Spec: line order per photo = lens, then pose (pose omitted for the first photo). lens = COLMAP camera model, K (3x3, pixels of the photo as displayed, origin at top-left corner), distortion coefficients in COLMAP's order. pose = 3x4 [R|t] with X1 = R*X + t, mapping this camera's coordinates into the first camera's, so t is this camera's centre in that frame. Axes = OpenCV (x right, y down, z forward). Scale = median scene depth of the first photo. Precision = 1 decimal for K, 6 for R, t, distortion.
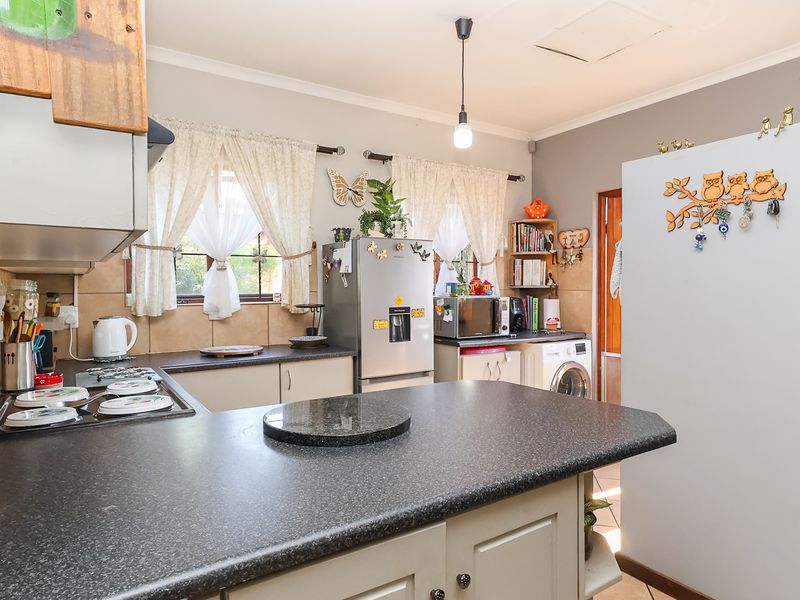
lens RADIAL K [[495.3, 0, 389.7], [0, 495.3, 300.5], [0, 0, 1]] dist [0.011698, 0.002524]
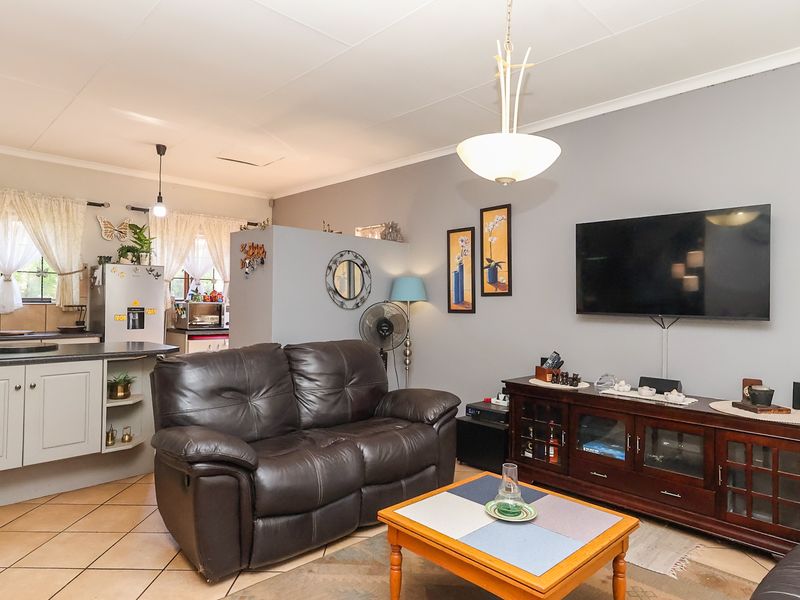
lens RADIAL K [[495.3, 0, 389.7], [0, 495.3, 300.5], [0, 0, 1]] dist [0.011698, 0.002524]
pose [[0.978168, 0.018082, 0.207027, 0.461139], [-0.011811, 0.999434, -0.031486, 0.030064], [-0.207479, 0.028353, 0.977828, -0.697626]]
